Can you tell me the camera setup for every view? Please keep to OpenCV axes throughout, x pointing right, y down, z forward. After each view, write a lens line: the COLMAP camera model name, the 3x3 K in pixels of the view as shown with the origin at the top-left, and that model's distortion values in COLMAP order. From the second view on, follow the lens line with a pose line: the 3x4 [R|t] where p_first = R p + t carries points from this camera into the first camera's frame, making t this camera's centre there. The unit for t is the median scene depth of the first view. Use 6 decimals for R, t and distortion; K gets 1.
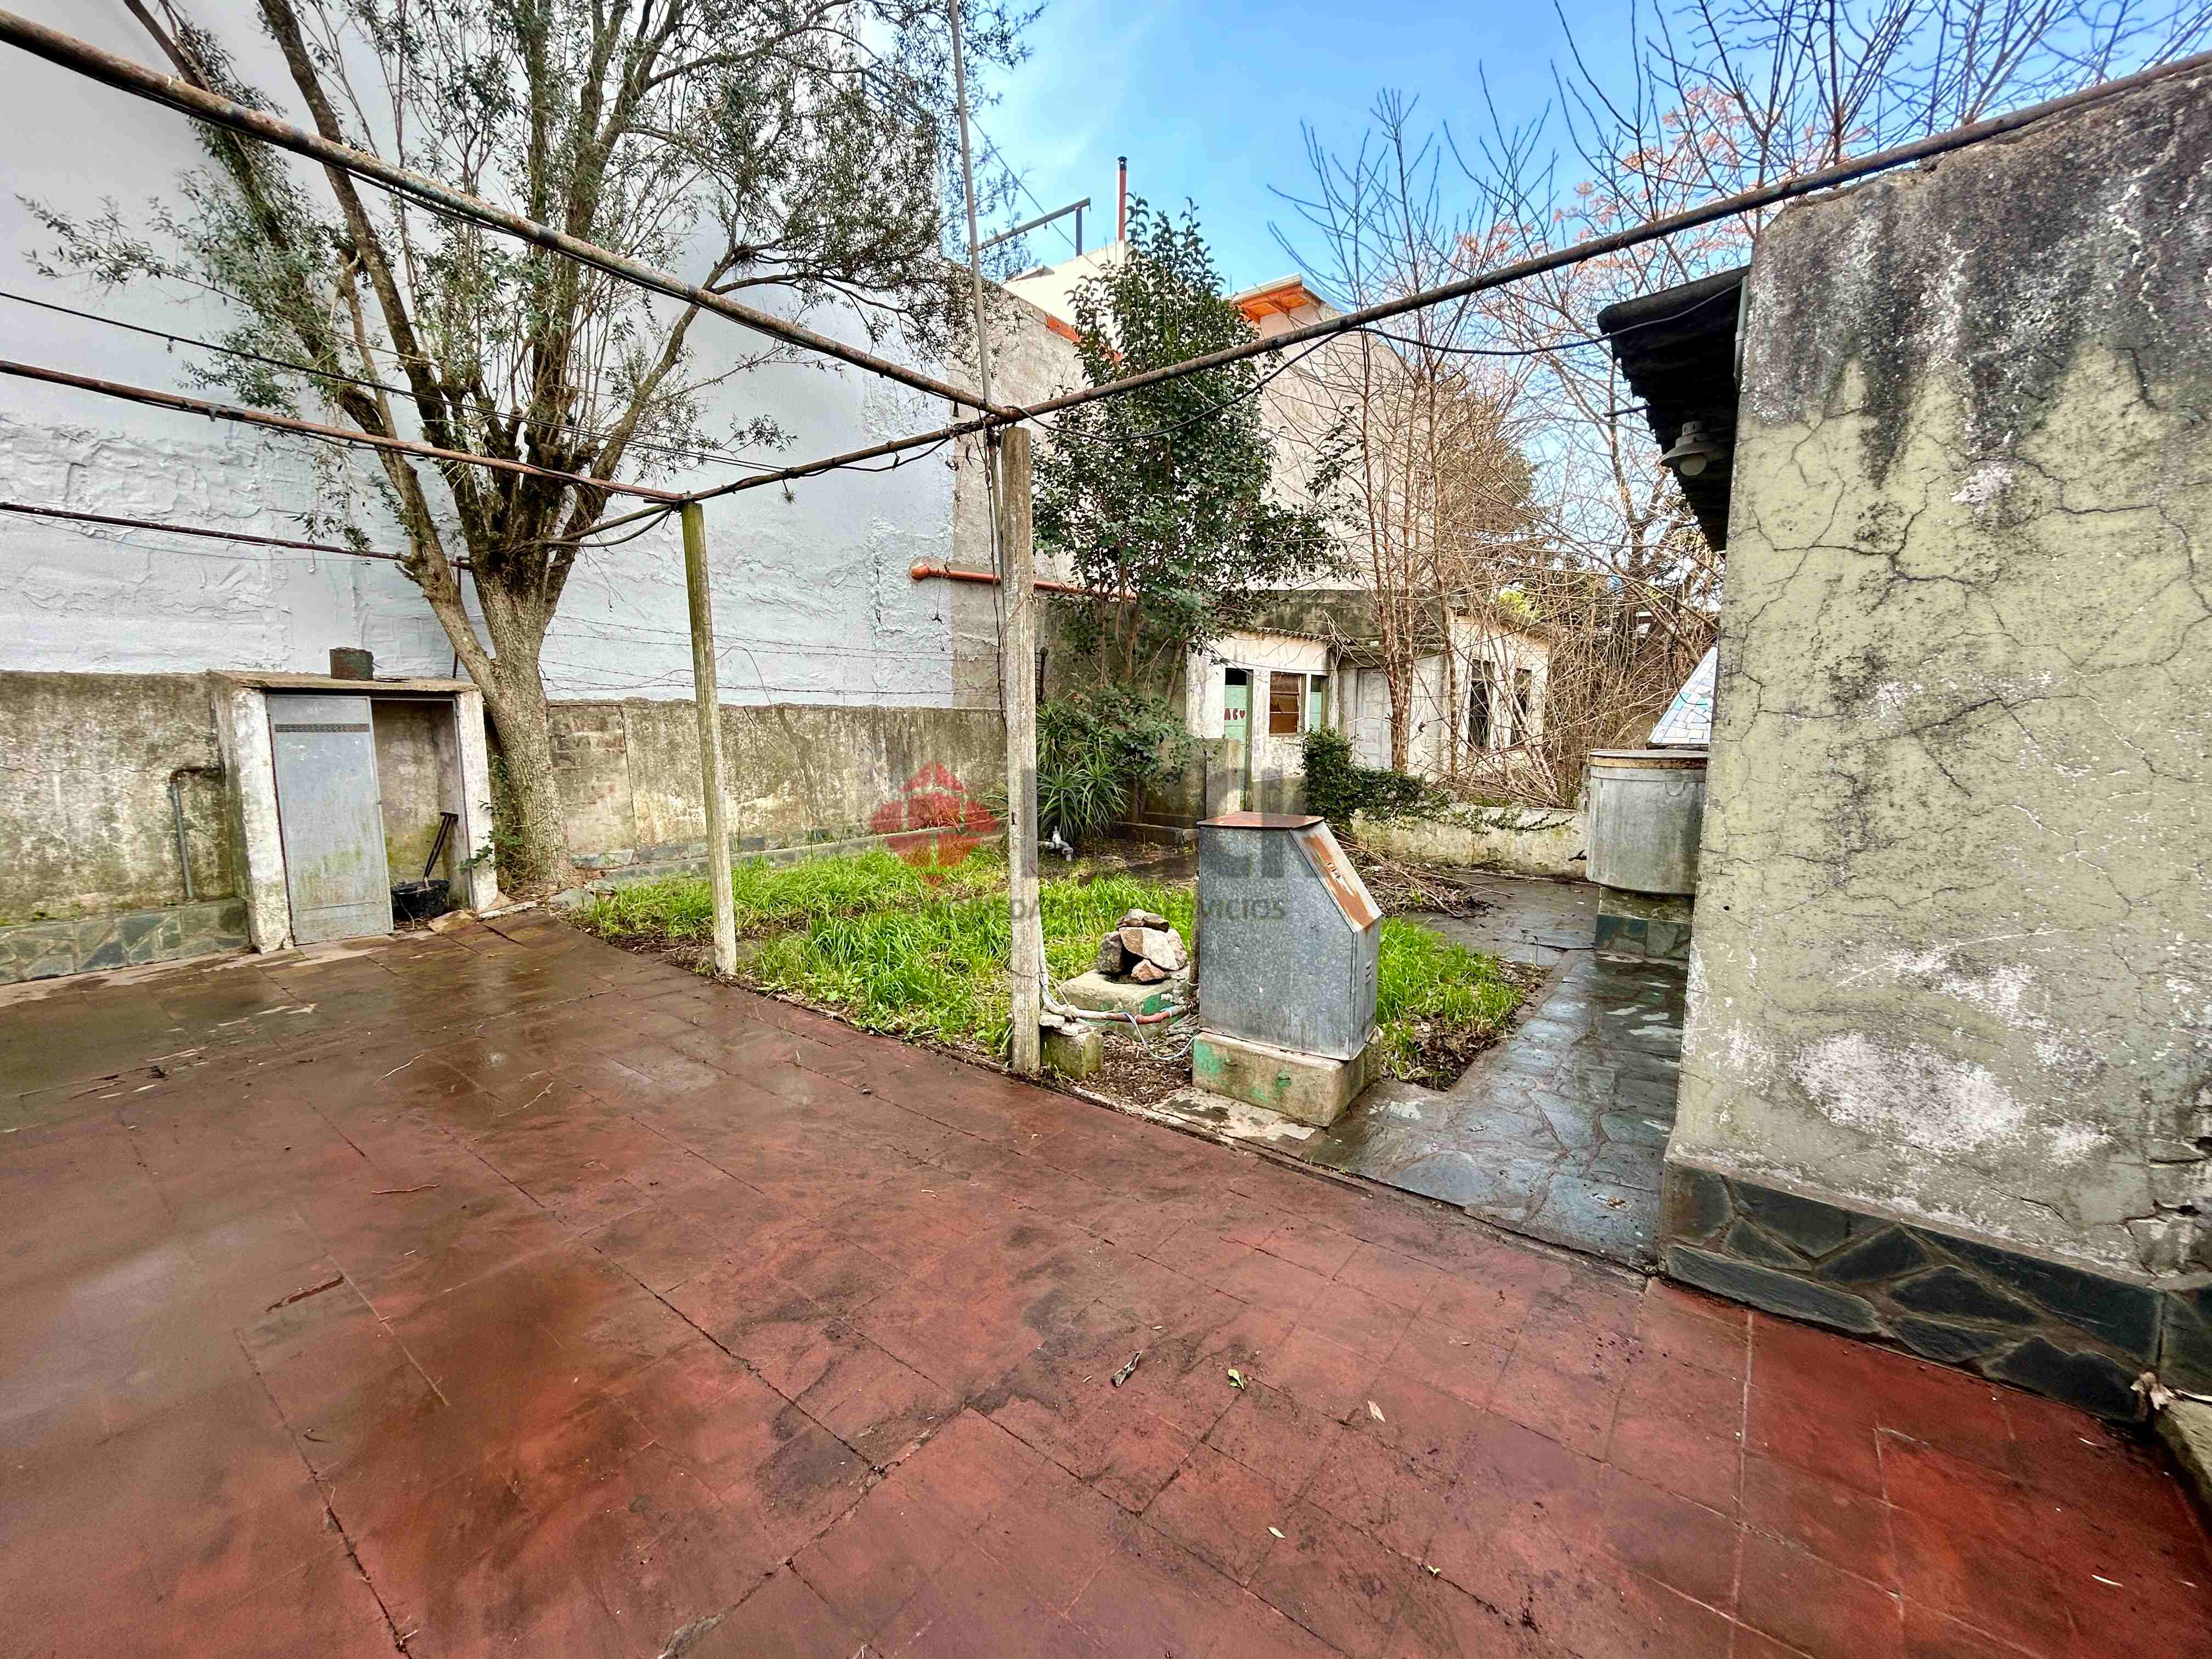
lens RADIAL K [[895.5, 0, 1103.7], [0, 895.5, 824.0], [0, 0, 1]] dist [-0.001595, -0.000181]
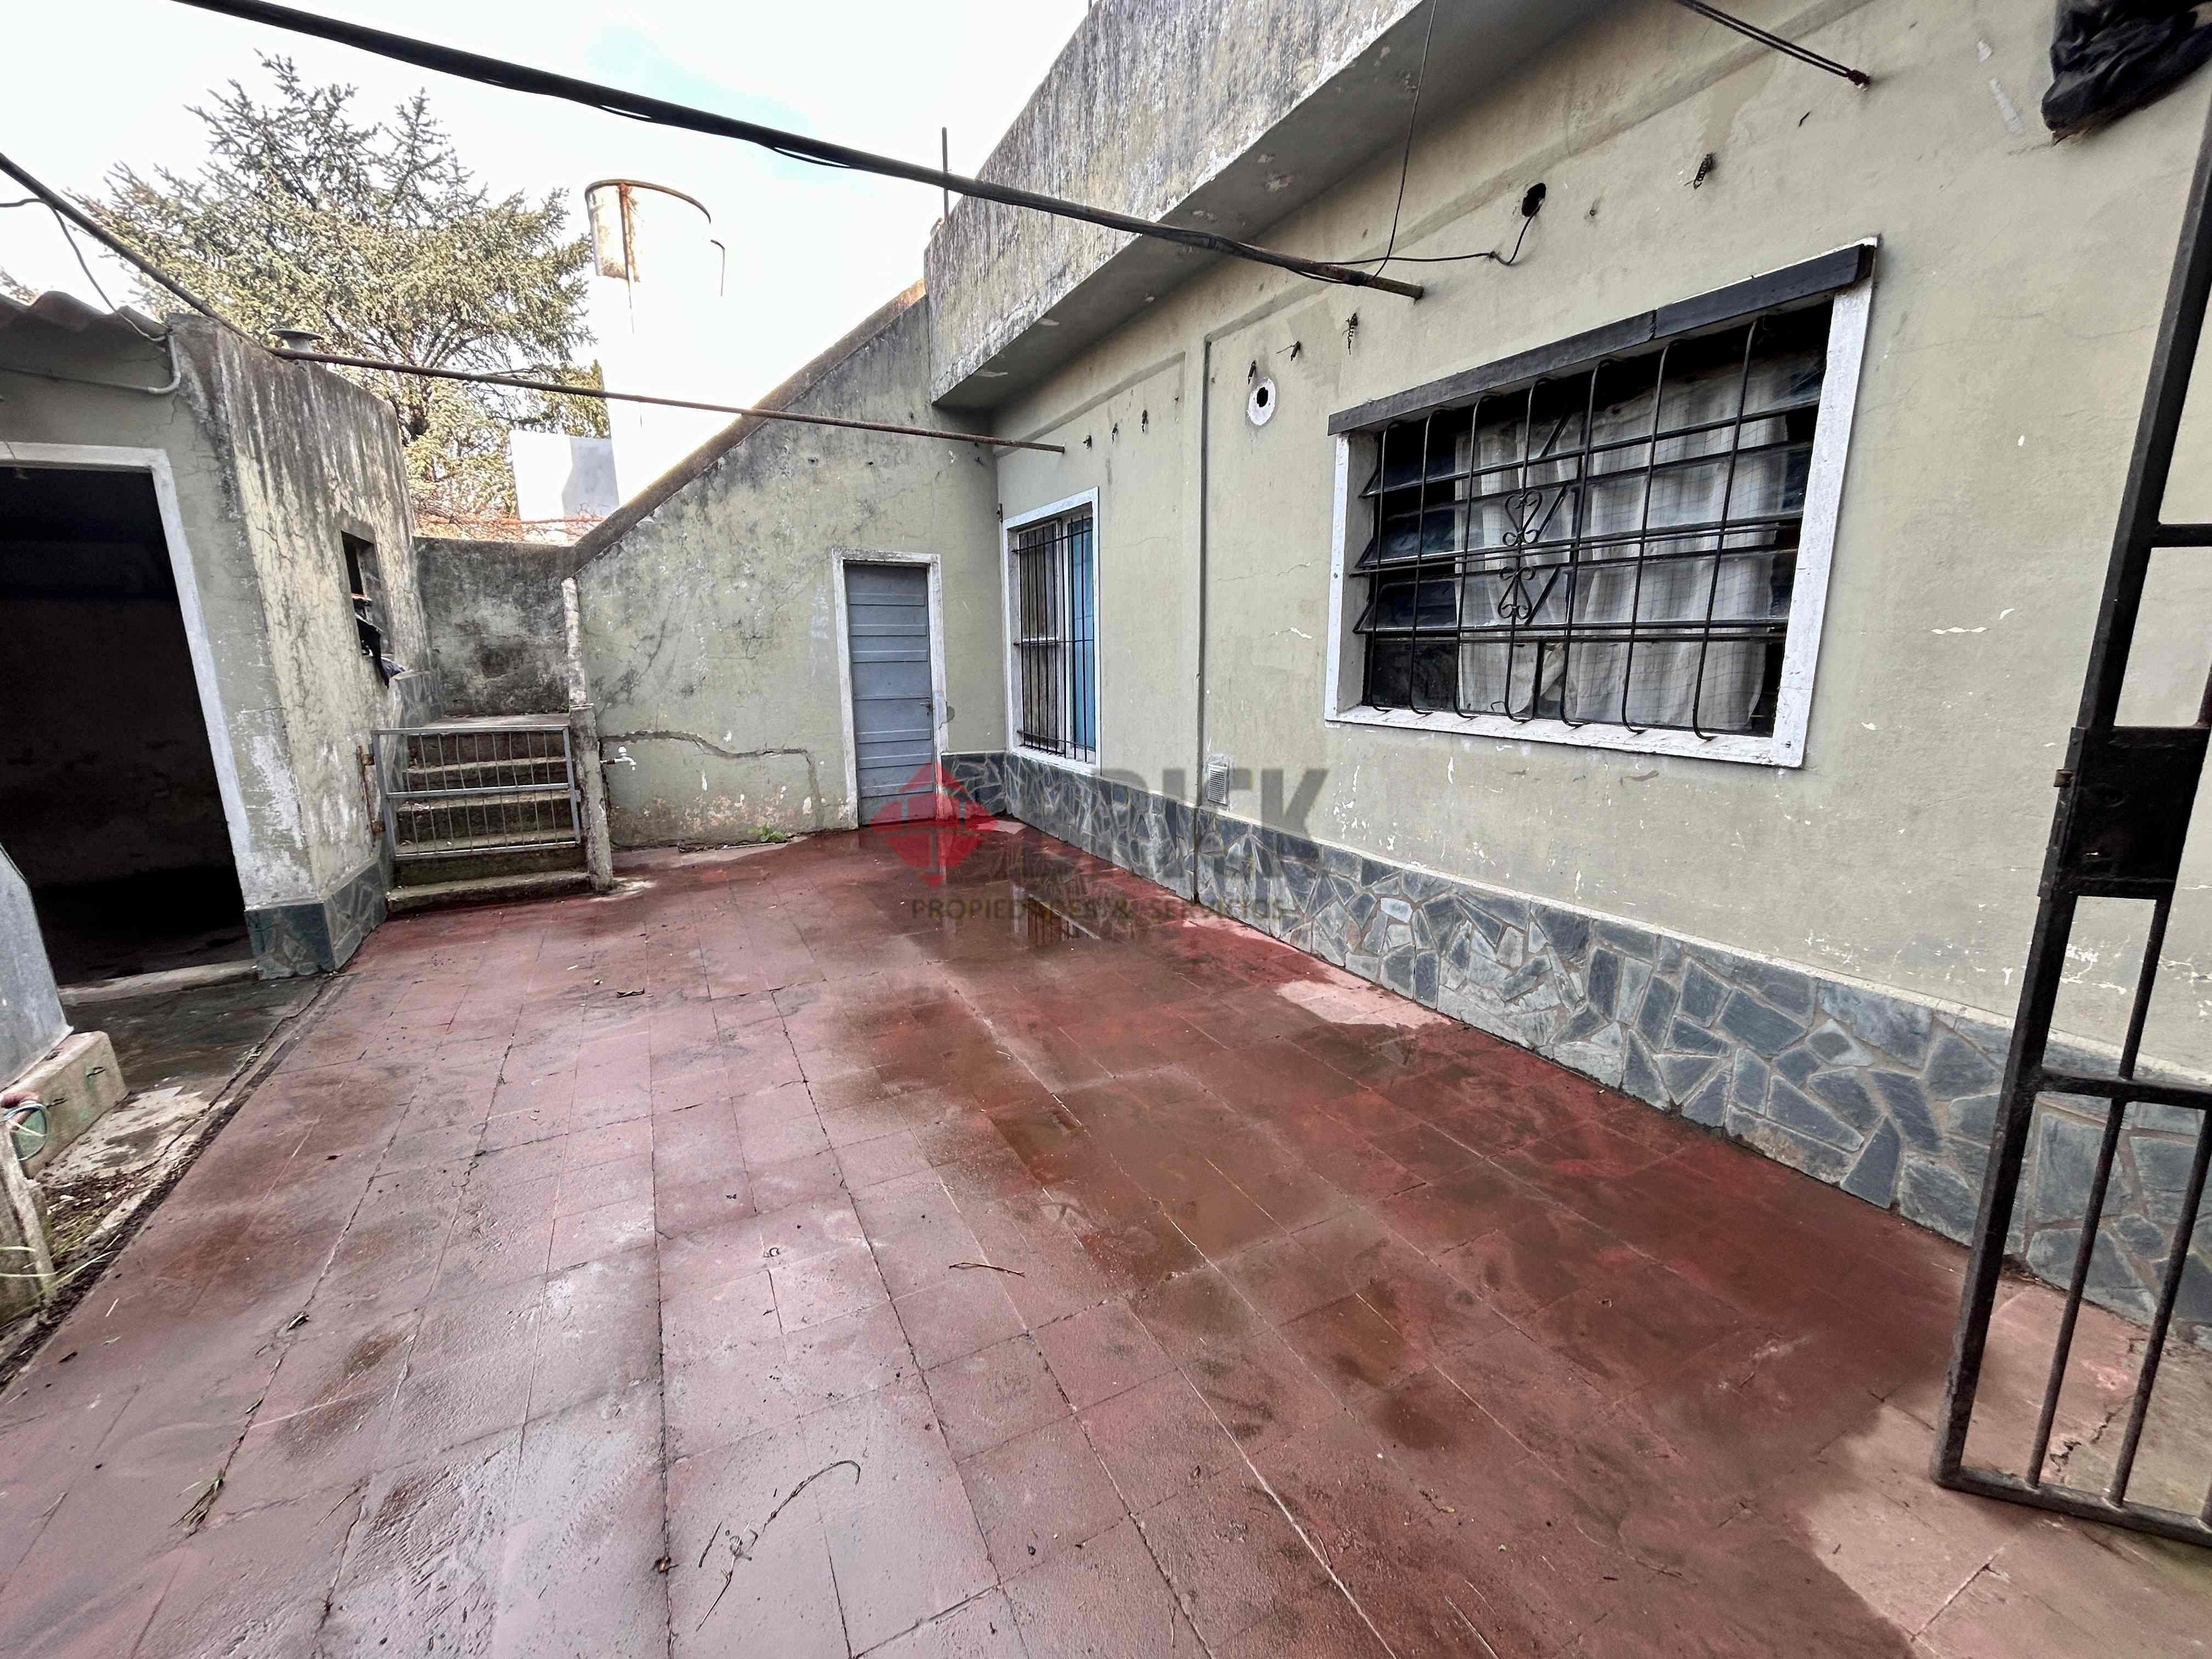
lens RADIAL K [[895.5, 0, 1102.5], [0, 895.5, 828.4], [0, 0, 1]] dist [-0.001595, -0.000181]
pose [[-0.899011, -0.086154, 0.429367, -0.376545], [0.057484, 0.948758, 0.310731, -0.050061], [-0.434136, 0.304032, -0.847992, 0.482761]]
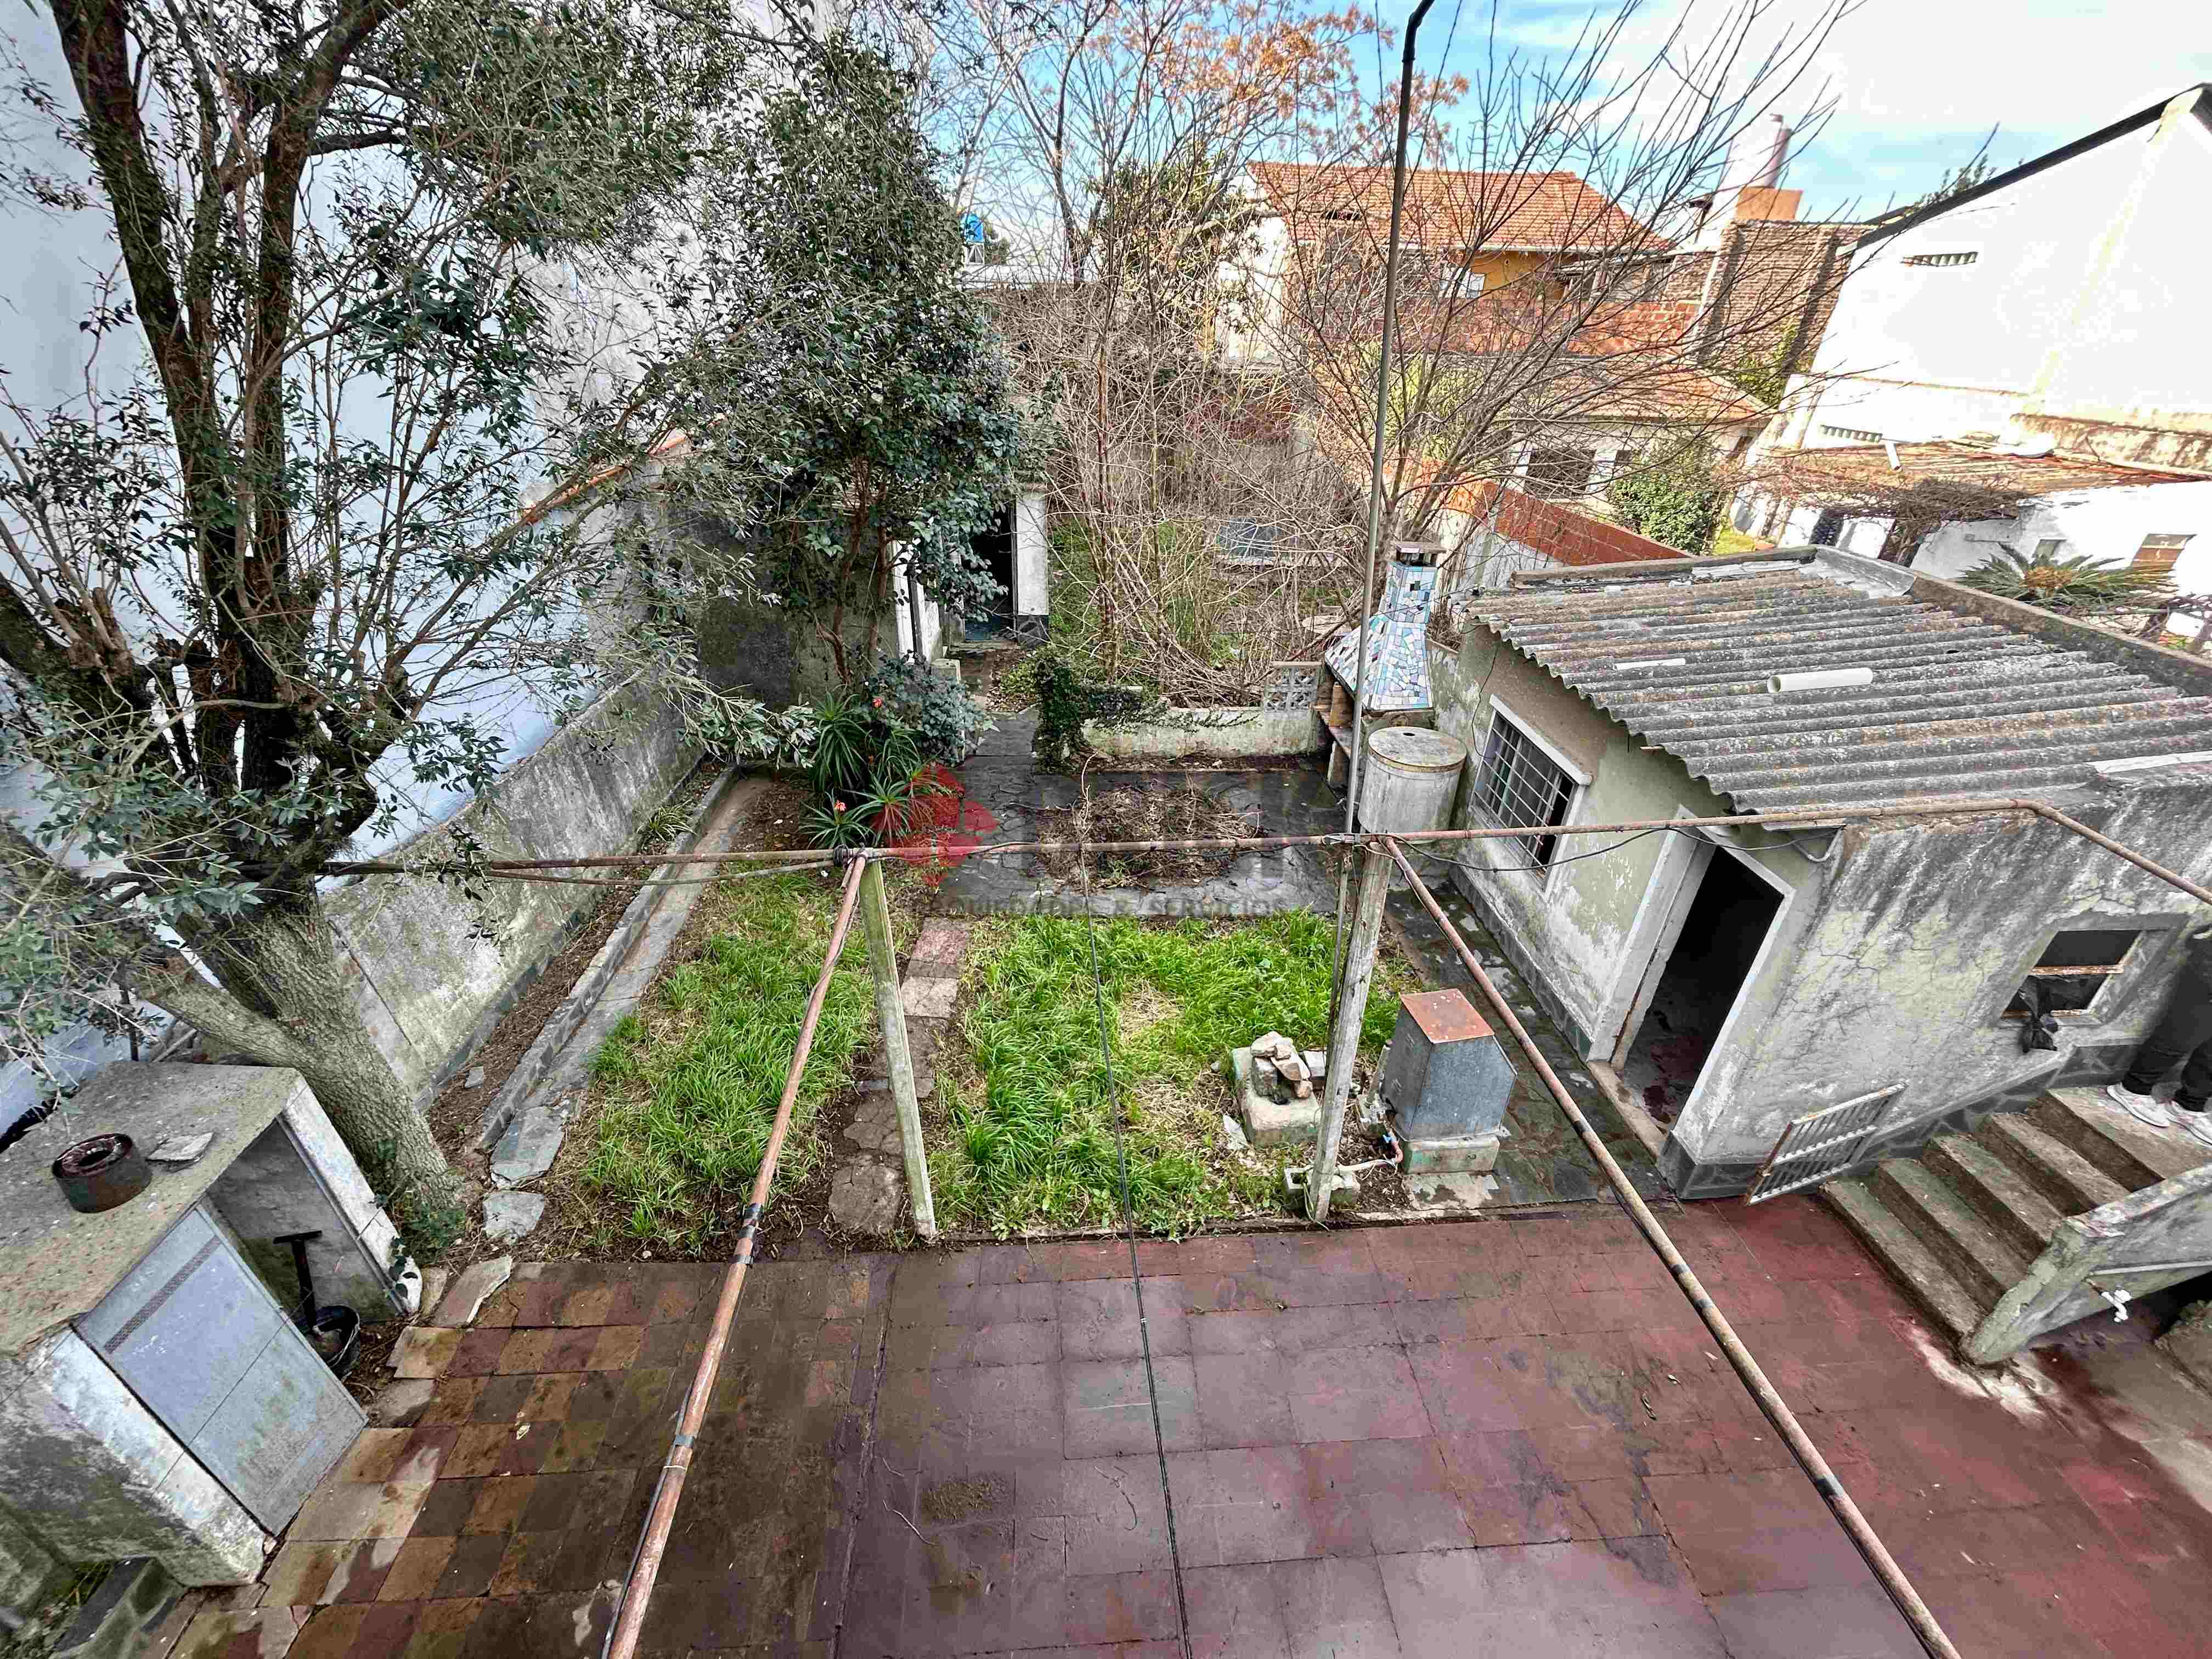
lens RADIAL K [[895.5, 0, 1105.4], [0, 895.5, 823.4], [0, 0, 1]] dist [-0.001595, -0.000181]
pose [[0.758531, -0.311459, 0.572385, -0.427602], [0.063338, 0.909460, 0.410939, -0.400165], [-0.648552, -0.275456, 0.709580, 0.169204]]
